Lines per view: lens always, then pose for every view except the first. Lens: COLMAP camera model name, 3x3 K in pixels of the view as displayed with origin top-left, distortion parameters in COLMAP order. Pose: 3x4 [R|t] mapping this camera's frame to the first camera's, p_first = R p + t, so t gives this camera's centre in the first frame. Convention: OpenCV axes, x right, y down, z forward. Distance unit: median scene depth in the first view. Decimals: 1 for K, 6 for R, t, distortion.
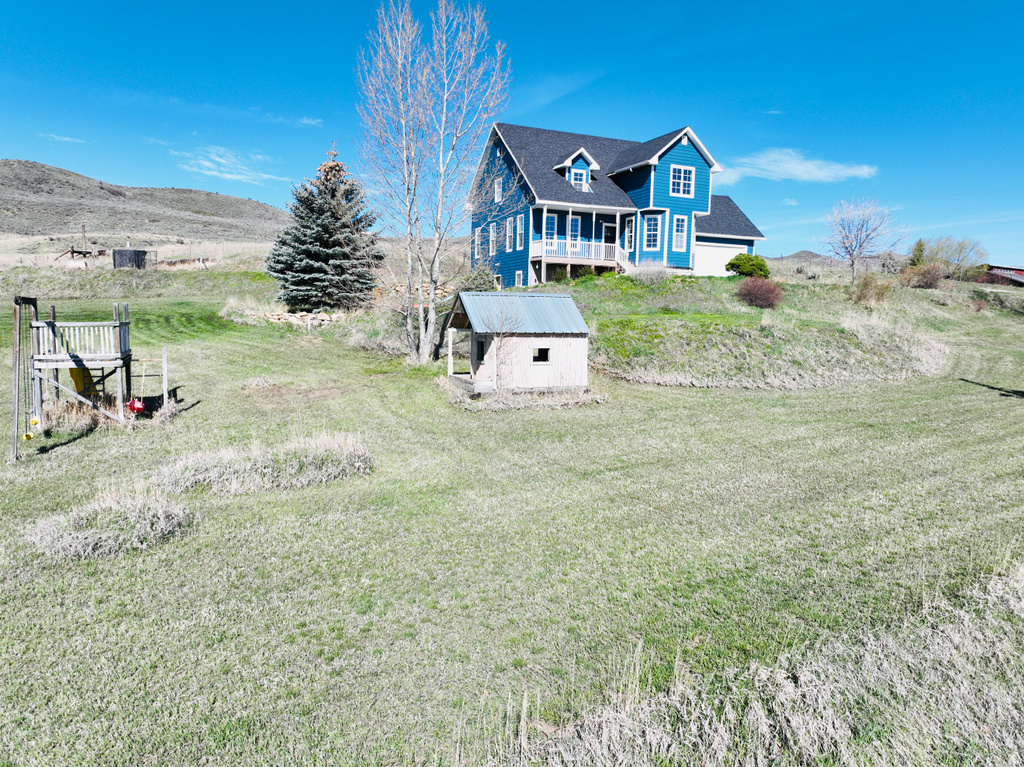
lens RADIAL K [[752.8, 0, 512.0], [0, 752.8, 383.5], [0, 0, 1]] dist [0.005160, 0.003962]
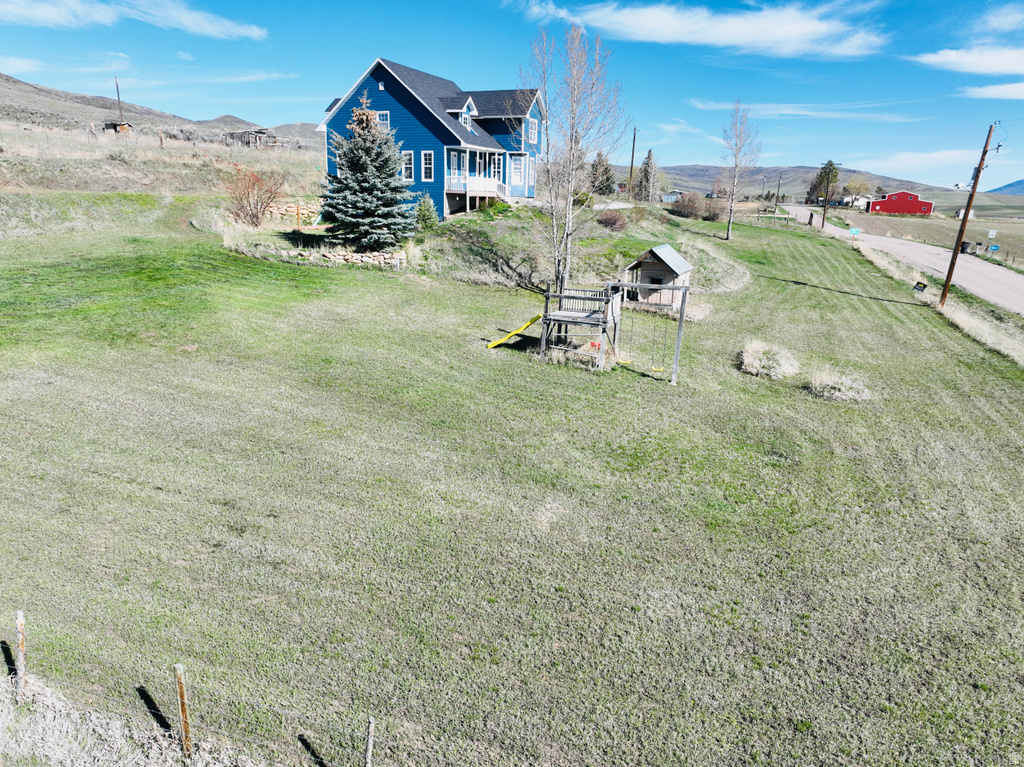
lens RADIAL K [[752.8, 0, 512.0], [0, 752.8, 383.5], [0, 0, 1]] dist [0.005160, 0.003962]
pose [[0.715087, -0.172210, 0.677491, -0.797774], [0.048825, 0.979117, 0.197345, -0.099908], [-0.697328, -0.108040, 0.708562, 0.039655]]
